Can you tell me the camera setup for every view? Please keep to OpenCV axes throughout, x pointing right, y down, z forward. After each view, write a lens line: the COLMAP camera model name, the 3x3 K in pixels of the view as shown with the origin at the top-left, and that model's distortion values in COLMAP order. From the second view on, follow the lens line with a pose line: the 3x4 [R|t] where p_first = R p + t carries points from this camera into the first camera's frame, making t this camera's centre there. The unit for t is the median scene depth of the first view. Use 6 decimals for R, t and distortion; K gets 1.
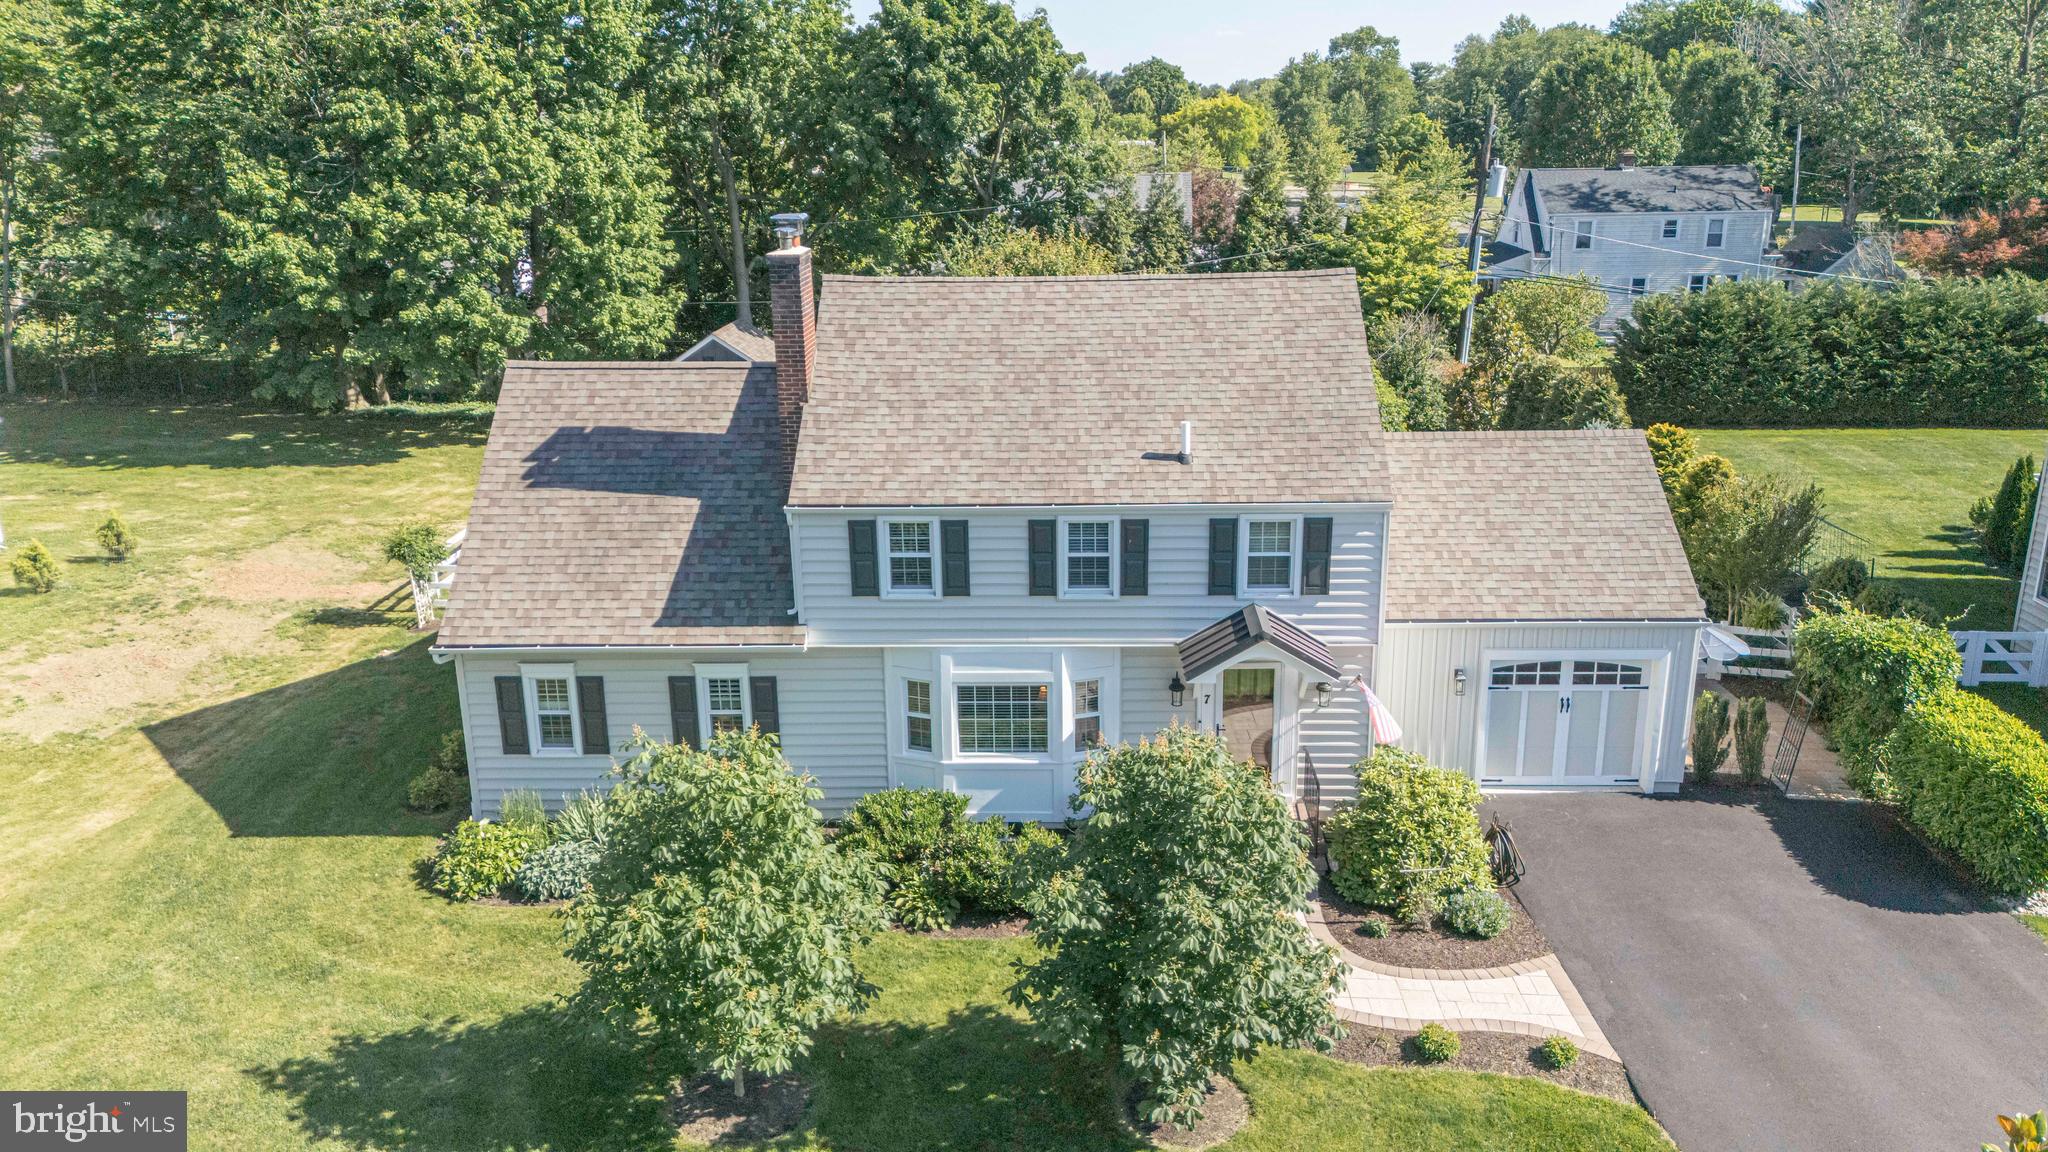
lens RADIAL K [[1503.1, 0, 1022.5], [0, 1503.1, 571.7], [0, 0, 1]] dist [0.075220, -0.075713]
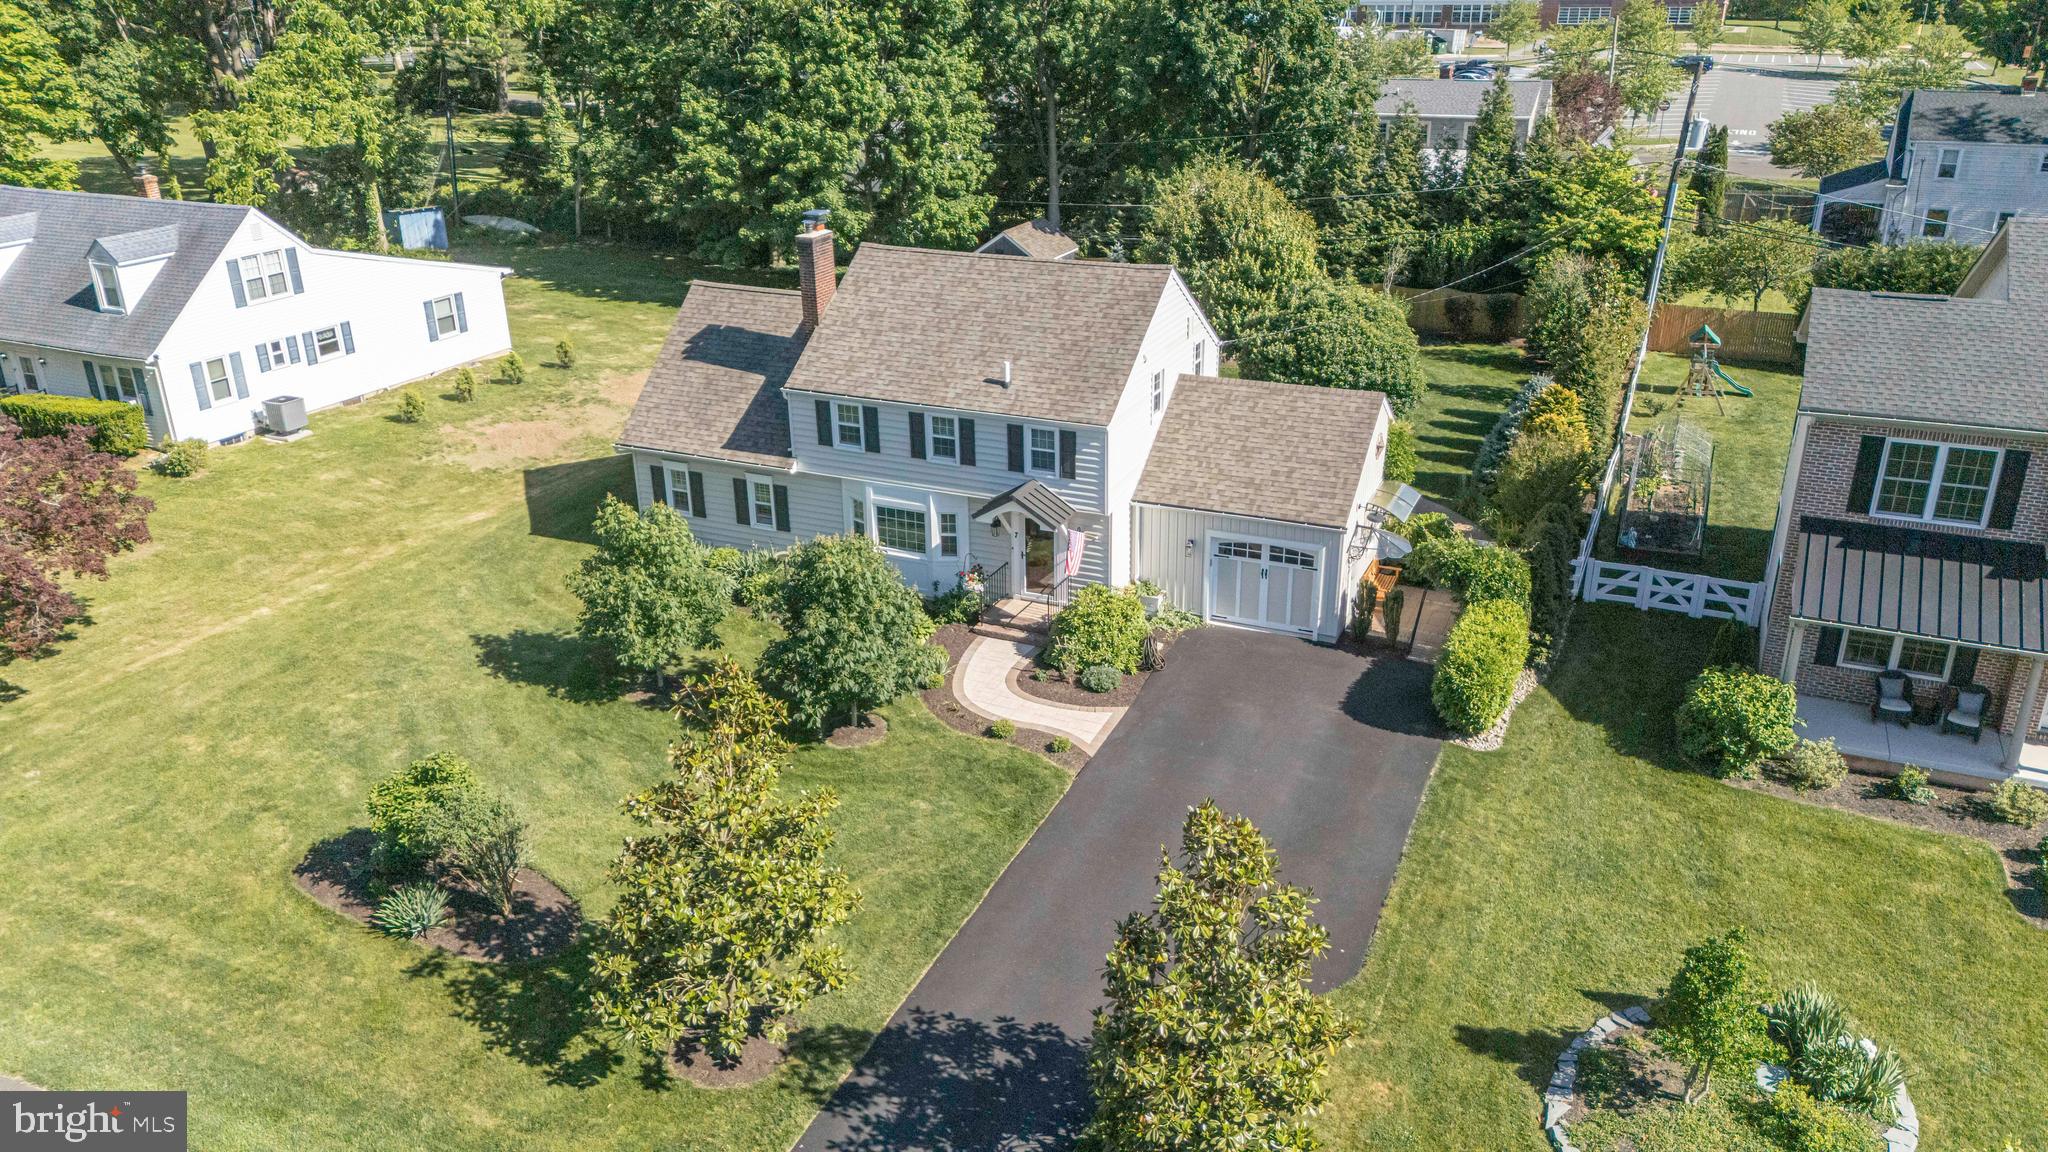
lens RADIAL K [[1503.1, 0, 1024.1], [0, 1503.1, 577.0], [0, 0, 1]] dist [0.075220, -0.075713]
pose [[0.924909, 0.149373, -0.349616, 0.660633], [-0.109972, 0.985387, 0.130074, -0.076553], [0.363937, -0.081858, 0.927820, -0.468447]]
